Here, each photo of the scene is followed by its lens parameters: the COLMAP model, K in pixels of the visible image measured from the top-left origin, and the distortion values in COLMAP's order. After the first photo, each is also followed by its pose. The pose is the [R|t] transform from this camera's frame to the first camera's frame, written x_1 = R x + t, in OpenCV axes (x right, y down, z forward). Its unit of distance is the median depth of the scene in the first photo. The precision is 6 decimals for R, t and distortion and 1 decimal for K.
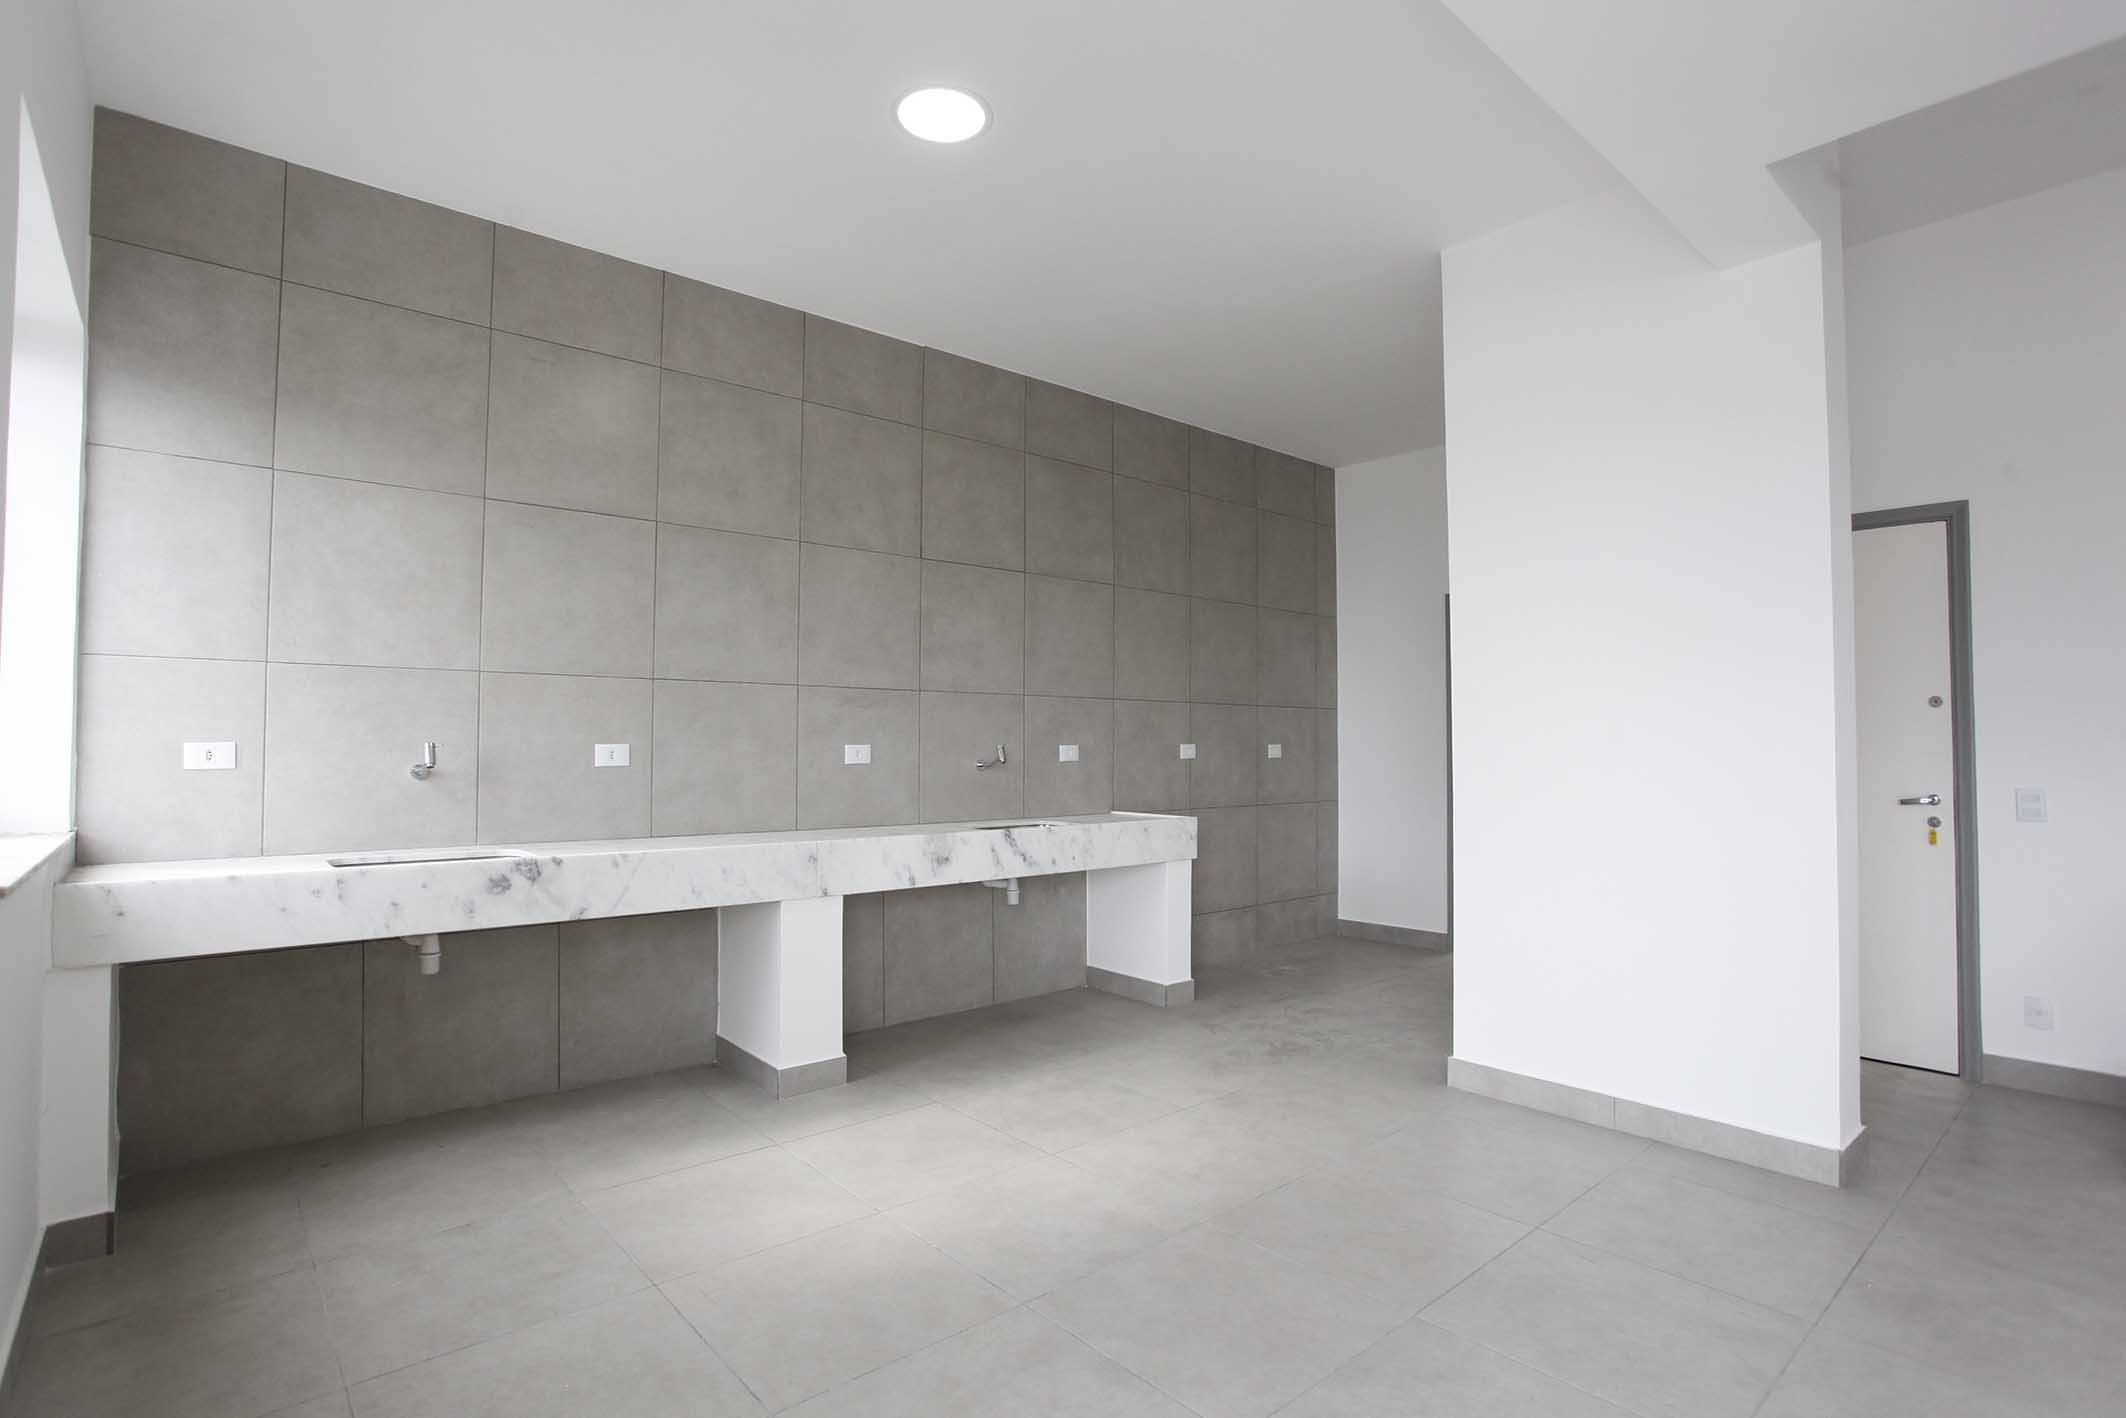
lens RADIAL K [[1042.2, 0, 1053.7], [0, 1042.2, 713.9], [0, 0, 1]] dist [-0.074395, 0.034038]
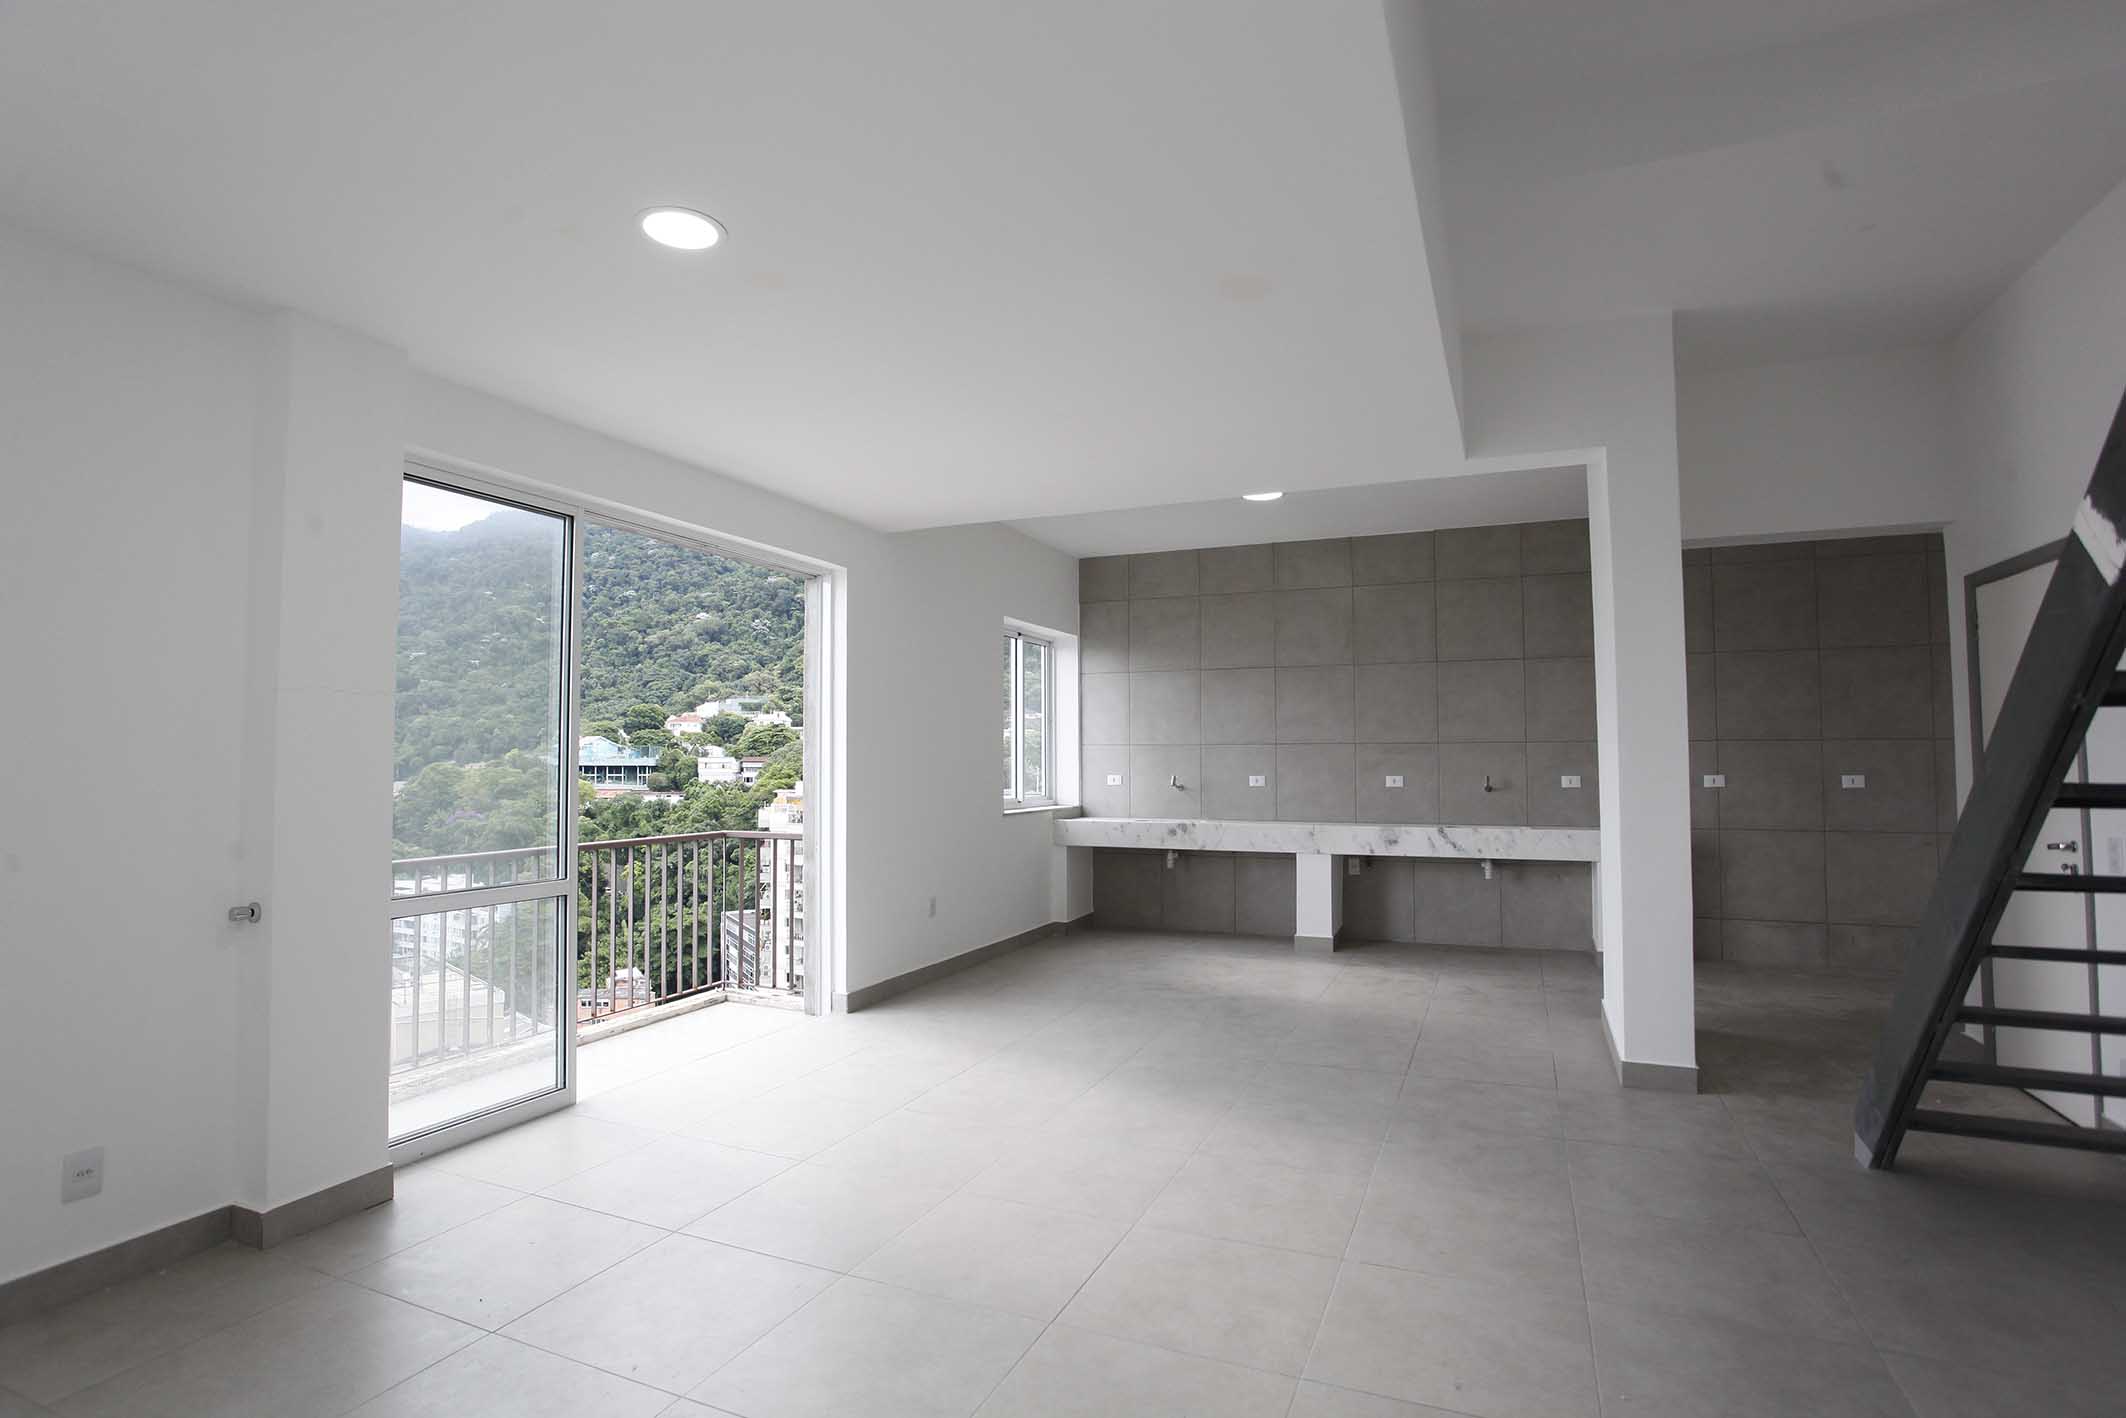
lens RADIAL K [[1042.2, 0, 1053.7], [0, 1042.2, 713.9], [0, 0, 1]] dist [-0.074395, 0.034038]
pose [[0.427865, -0.043753, -0.902783, 1.283629], [0.029842, 0.998967, -0.034271, -0.035848], [0.903350, -0.012278, 0.428729, -0.285894]]
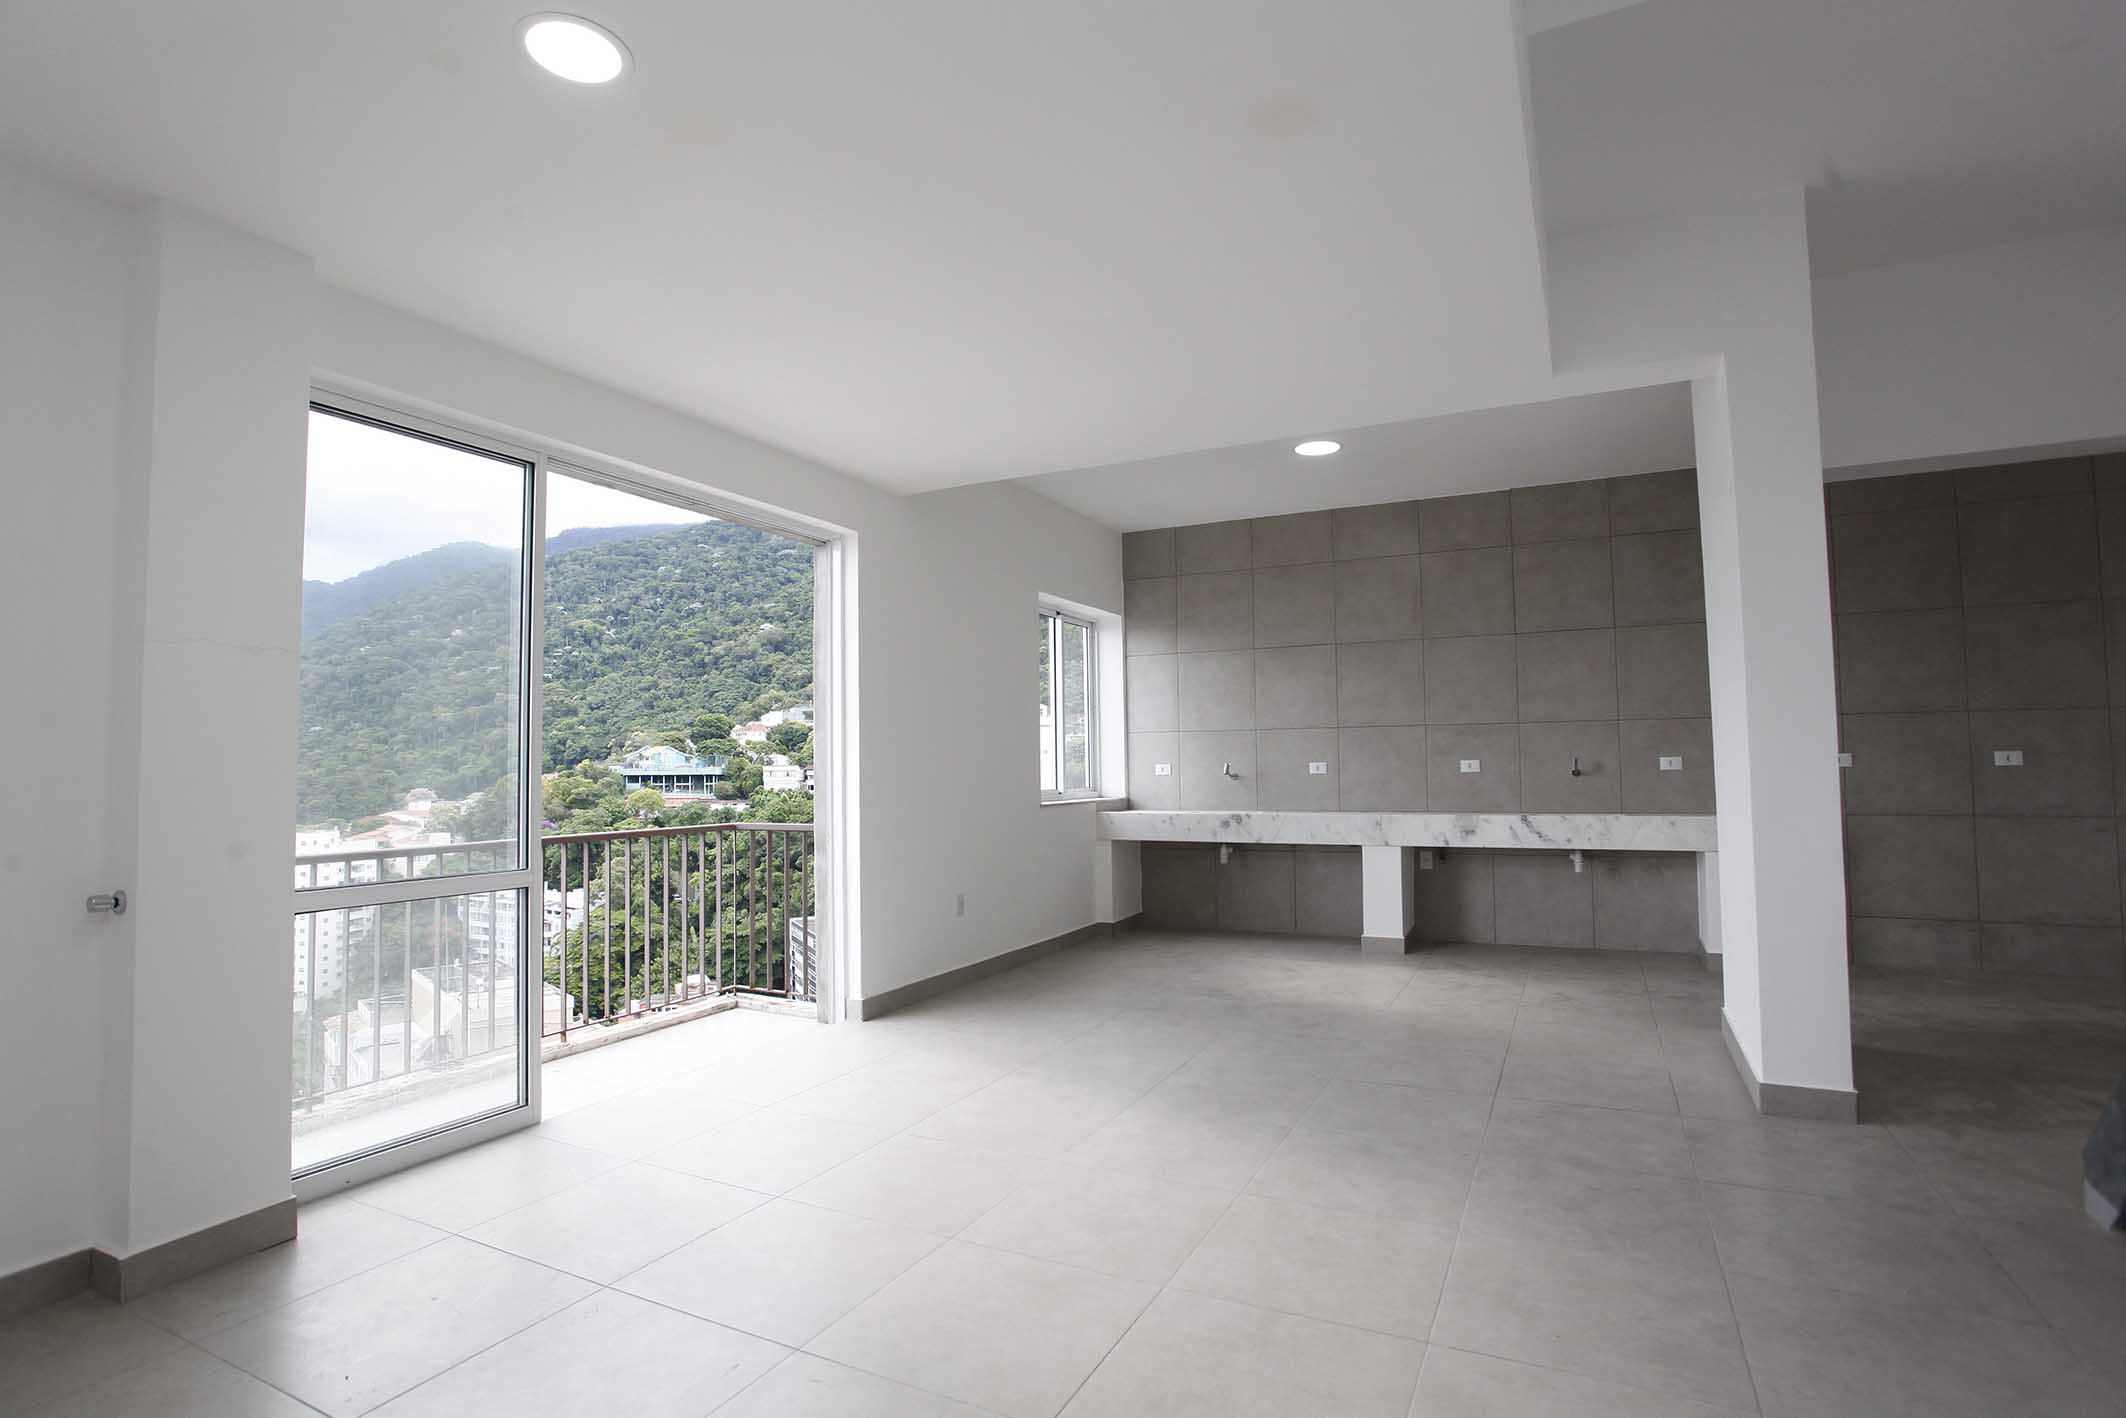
lens RADIAL K [[1042.2, 0, 1053.7], [0, 1042.2, 713.9], [0, 0, 1]] dist [-0.074395, 0.034038]
pose [[0.374390, -0.053433, -0.925730, 1.164237], [0.040129, 0.998337, -0.041394, -0.001334], [0.926403, -0.021651, 0.375912, -0.193419]]
